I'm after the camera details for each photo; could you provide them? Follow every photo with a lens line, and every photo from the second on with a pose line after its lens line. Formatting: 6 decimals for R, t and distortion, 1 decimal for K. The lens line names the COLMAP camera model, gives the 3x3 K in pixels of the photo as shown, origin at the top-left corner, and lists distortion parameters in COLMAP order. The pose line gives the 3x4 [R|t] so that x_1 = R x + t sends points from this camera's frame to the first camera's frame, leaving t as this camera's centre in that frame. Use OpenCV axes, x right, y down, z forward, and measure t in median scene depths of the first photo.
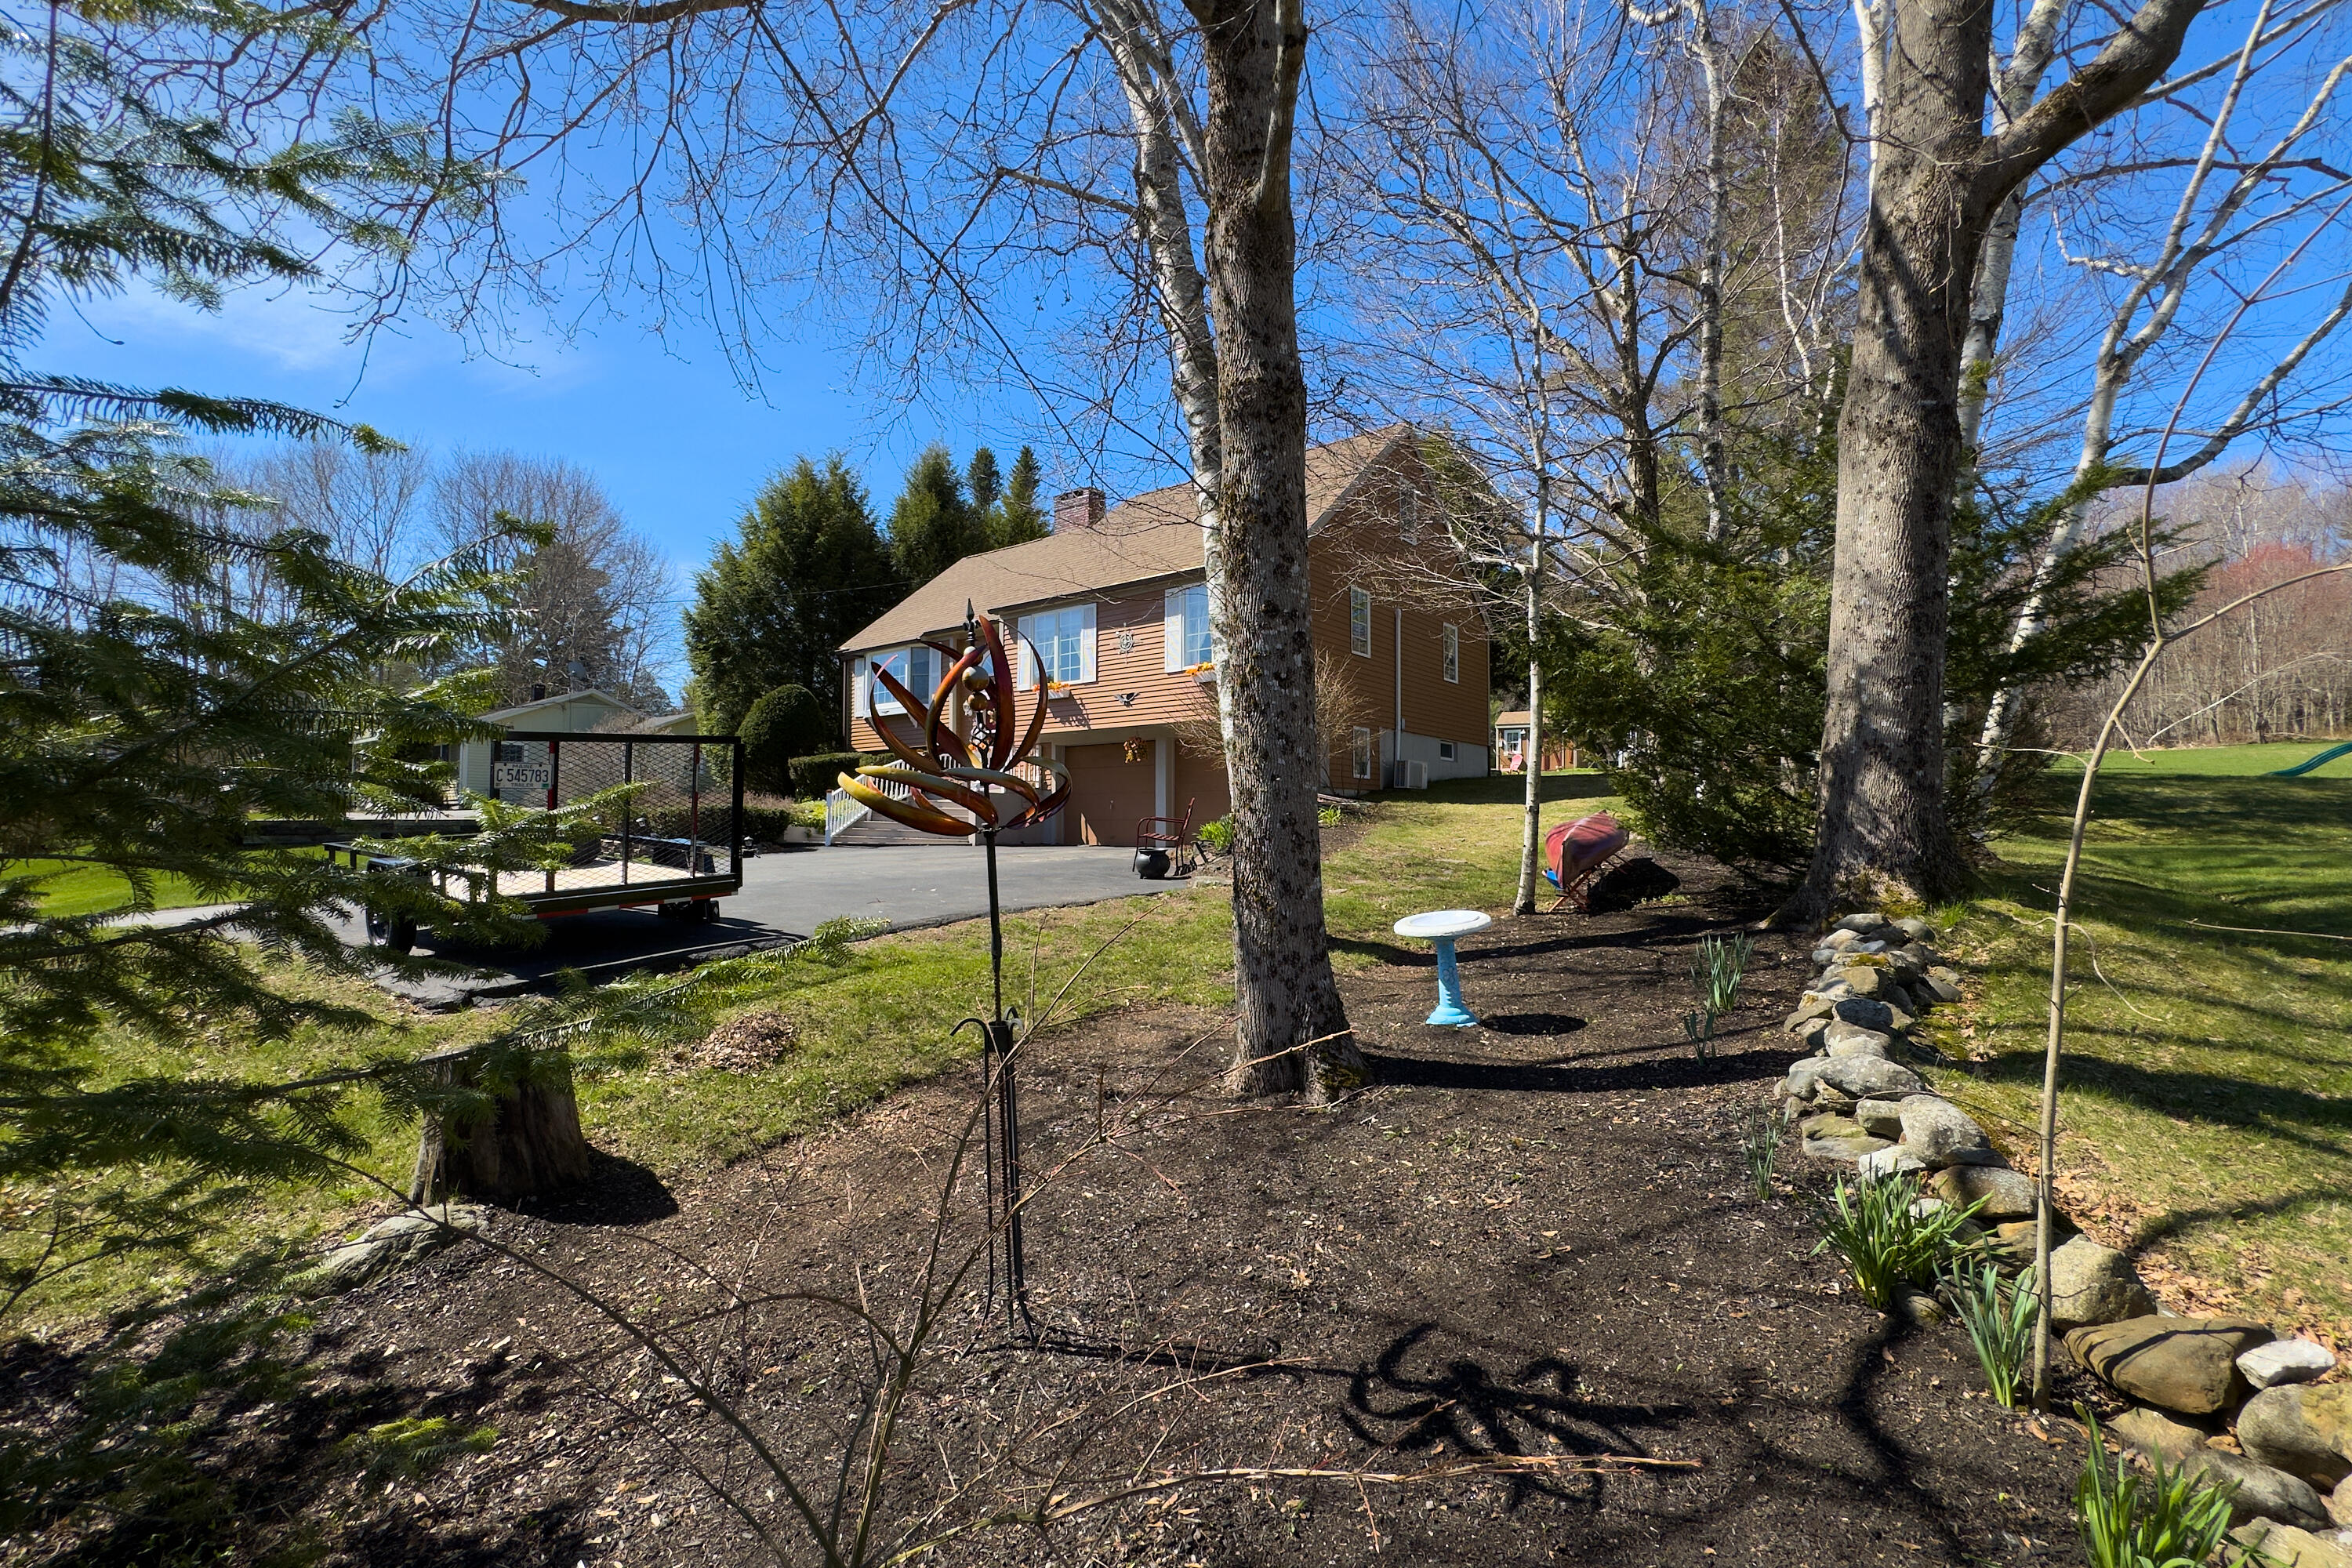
lens RADIAL K [[1028.2, 0, 1173.5], [0, 1028.2, 787.3], [0, 0, 1]] dist [-0.008924, -0.000156]
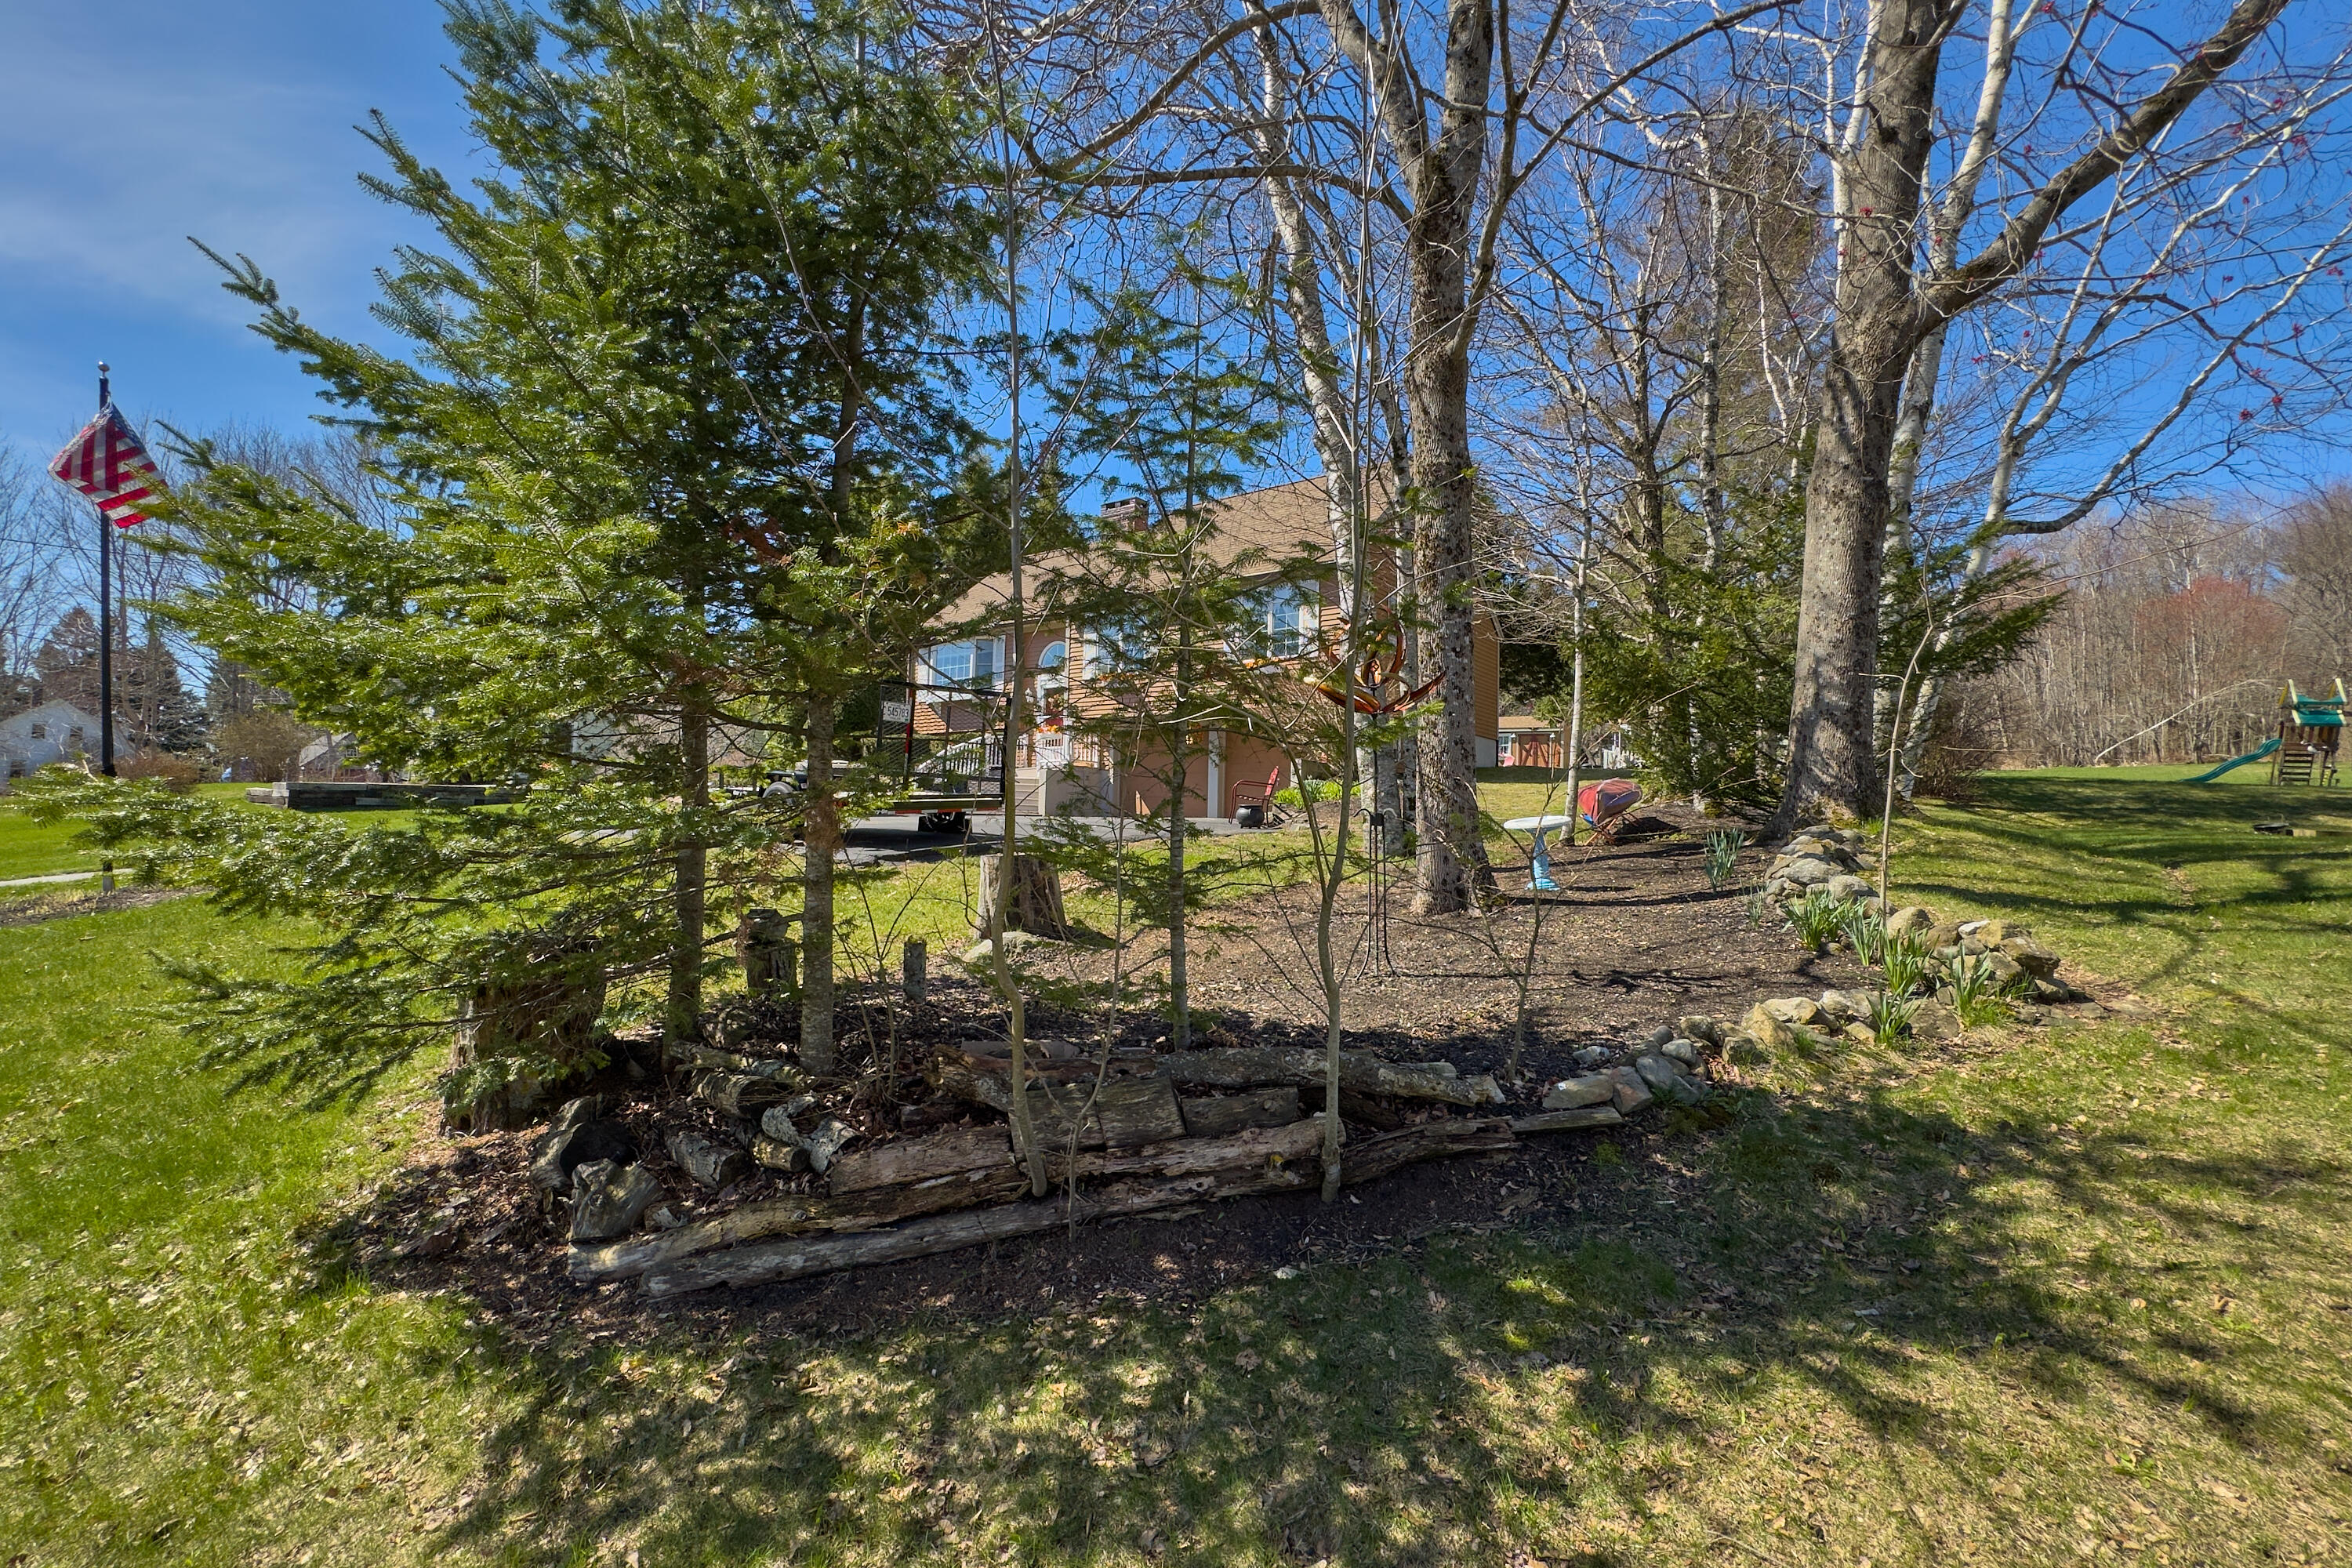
lens RADIAL K [[1028.2, 0, 1177.0], [0, 1028.2, 787.0], [0, 0, 1]] dist [-0.008924, -0.000156]
pose [[0.999487, 0.020941, 0.024234, -0.201343], [-0.020850, 0.999775, -0.004003, 0.066373], [-0.024312, 0.003495, 0.999698, -0.321291]]
